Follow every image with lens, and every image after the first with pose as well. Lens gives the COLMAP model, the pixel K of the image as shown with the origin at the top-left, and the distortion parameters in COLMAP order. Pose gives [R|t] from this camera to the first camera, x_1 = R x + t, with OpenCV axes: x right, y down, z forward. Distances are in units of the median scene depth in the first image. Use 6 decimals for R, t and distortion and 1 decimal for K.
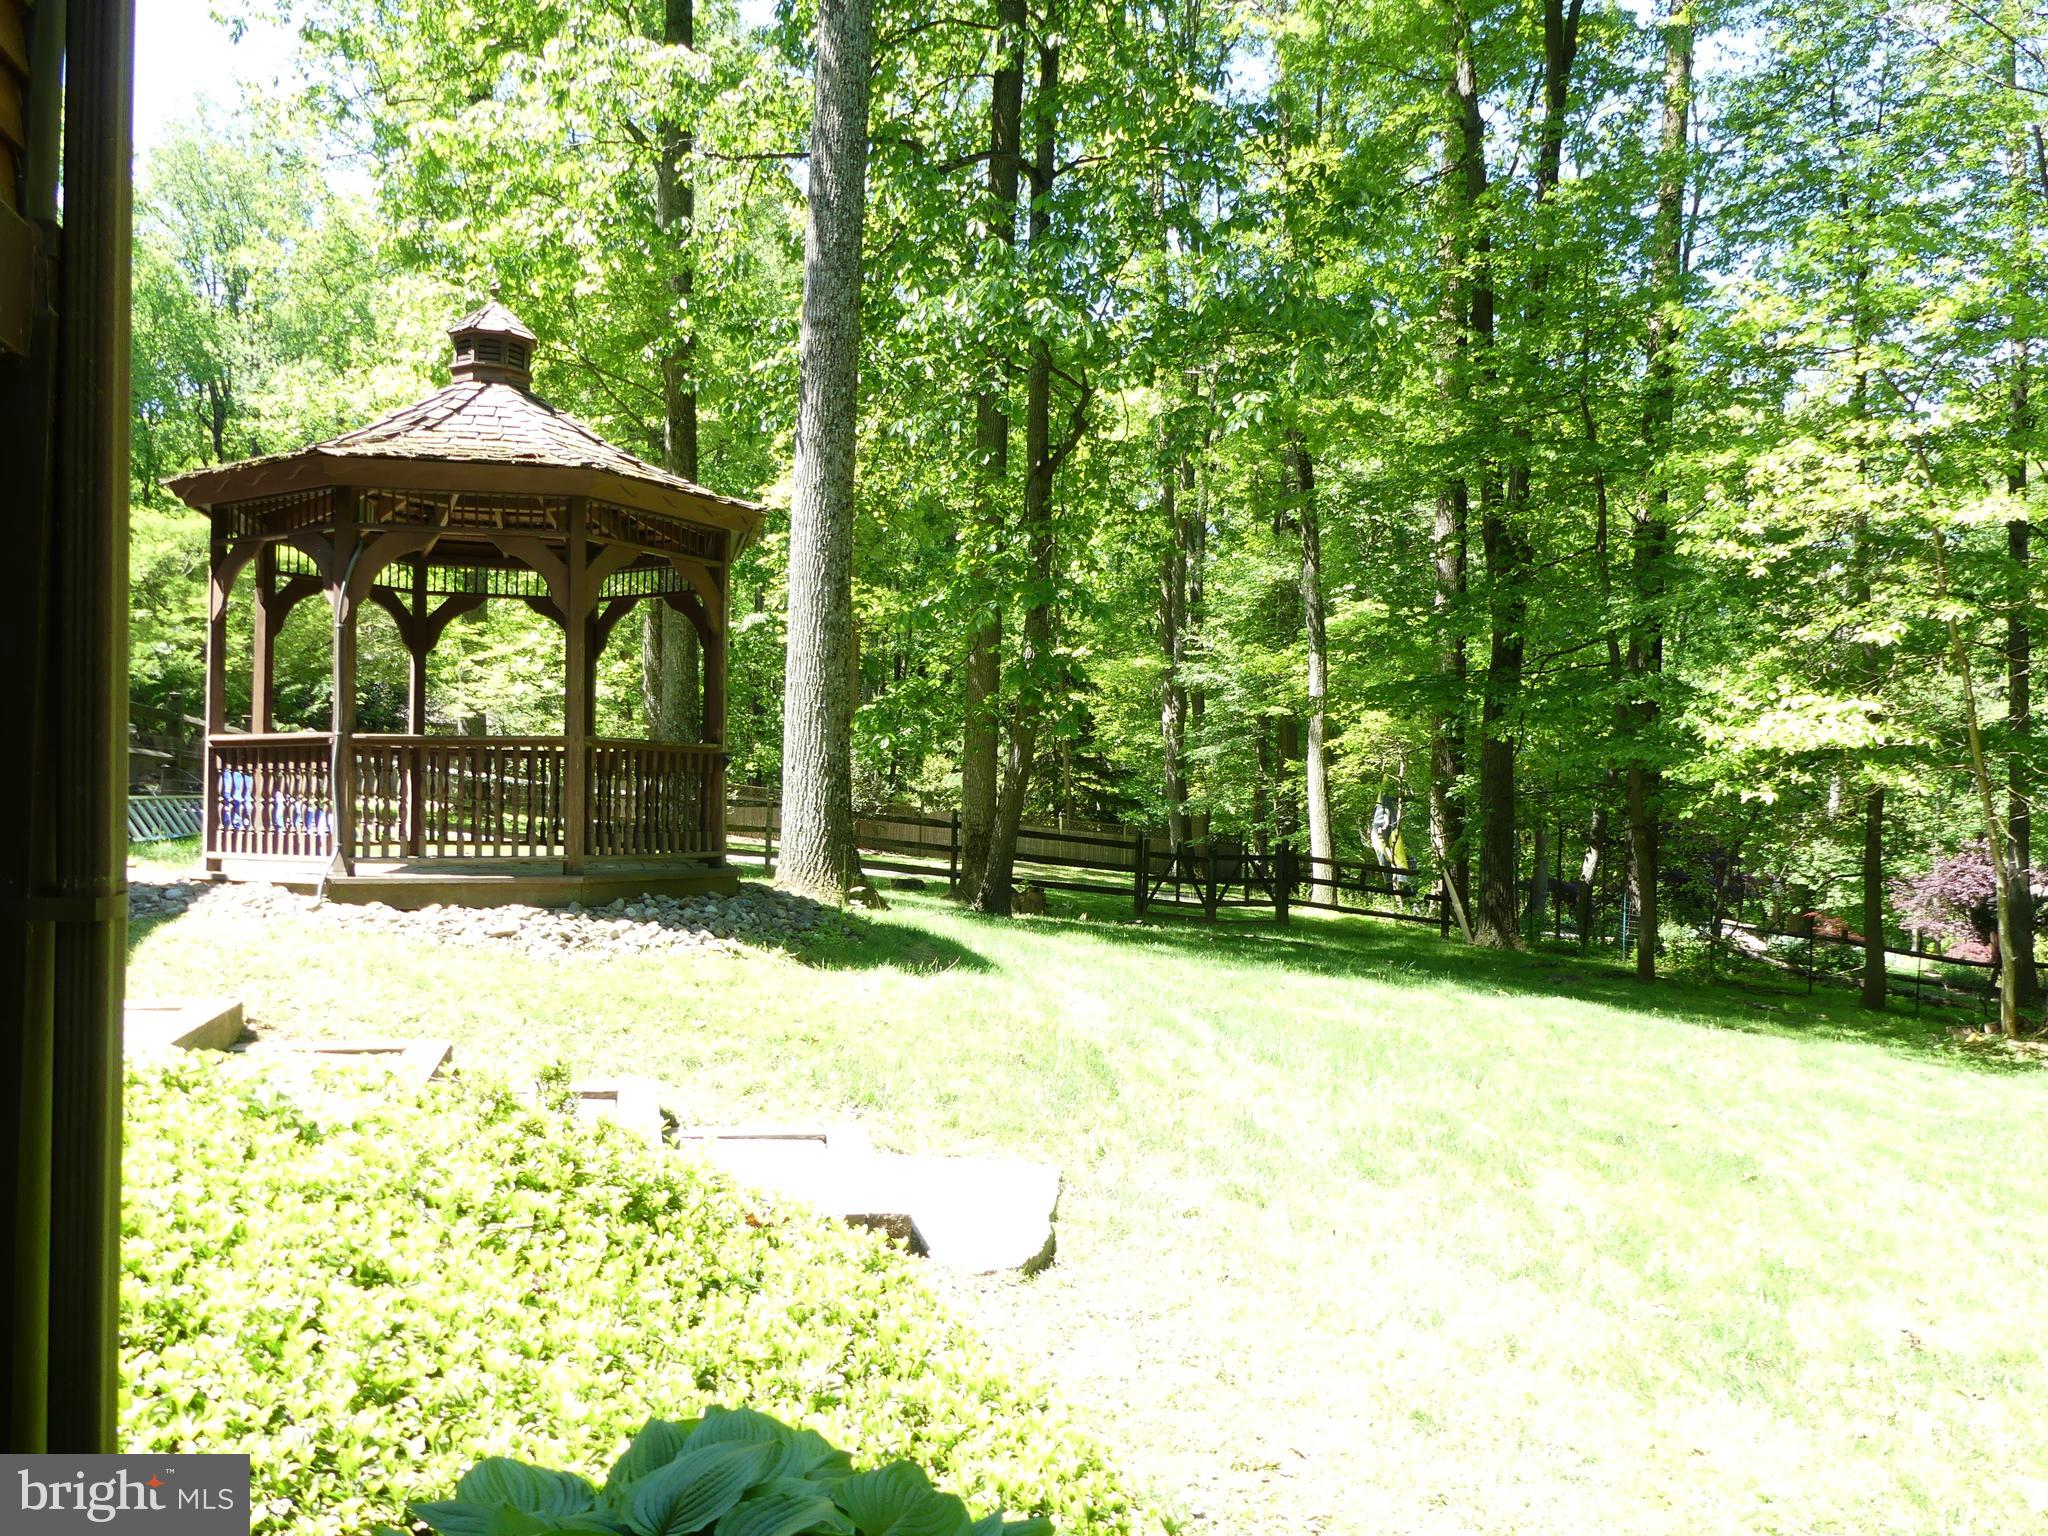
lens RADIAL K [[1541.0, 0, 1019.6], [0, 1541.0, 762.1], [0, 0, 1]] dist [-0.042649, 0.047487]
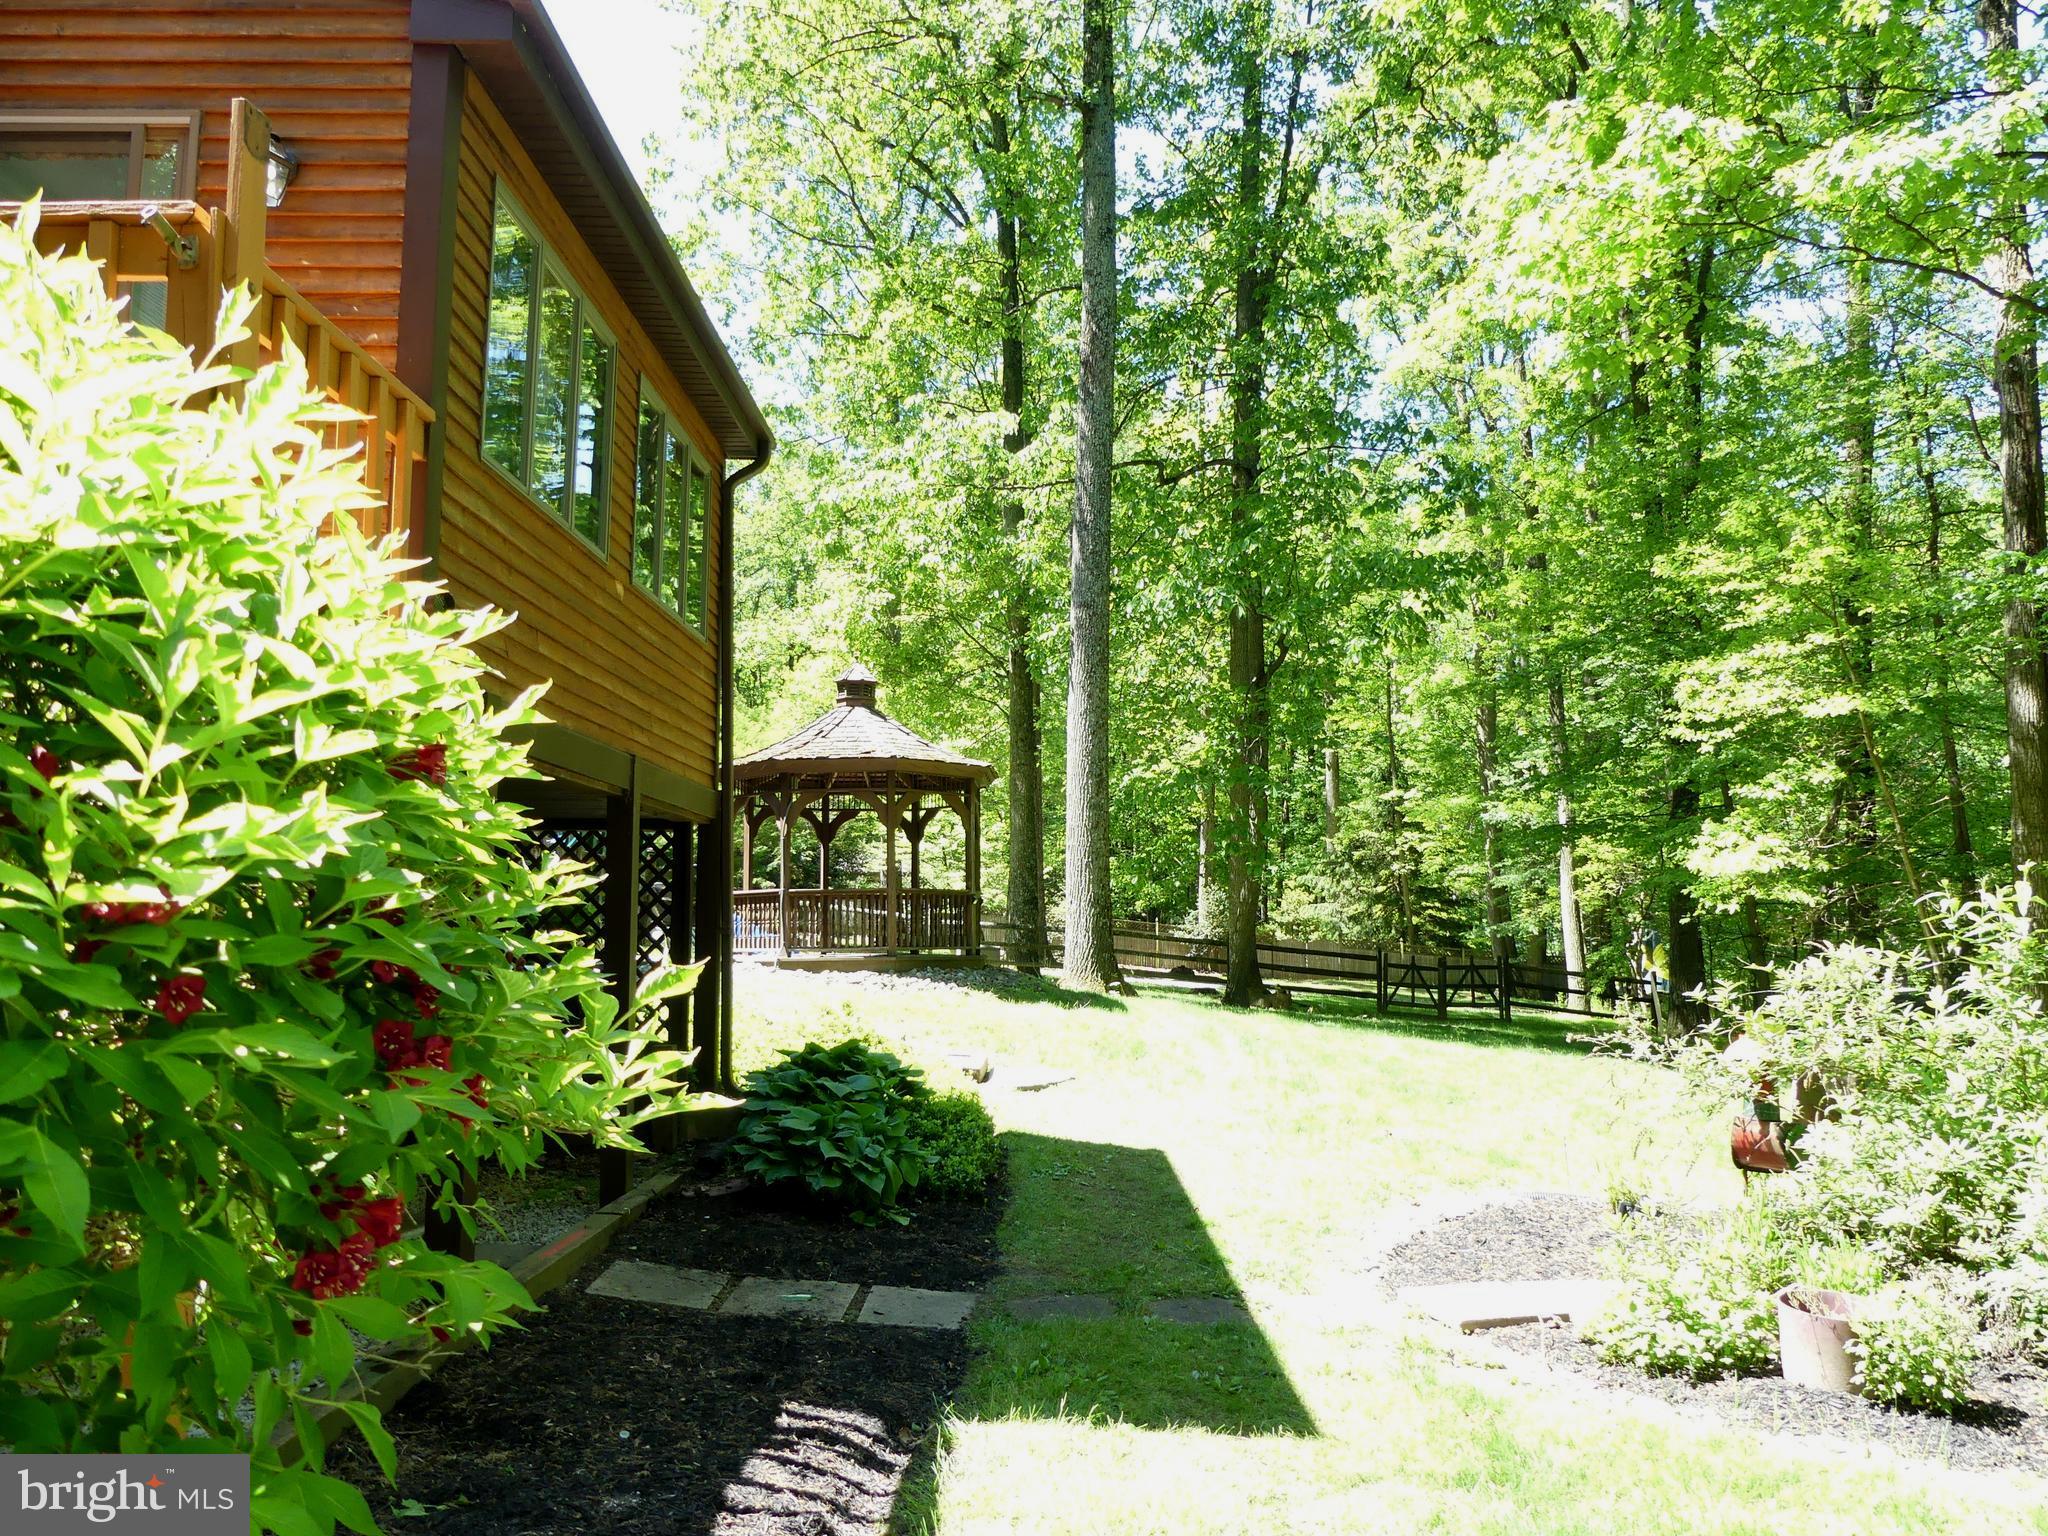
lens RADIAL K [[1541.0, 0, 1024.0], [0, 1541.0, 768.7], [0, 0, 1]] dist [-0.042649, 0.047487]
pose [[0.962861, -0.044094, -0.266374, 0.239994], [0.021636, 0.996002, -0.086667, 0.003271], [0.269130, 0.077685, 0.959966, -0.515145]]
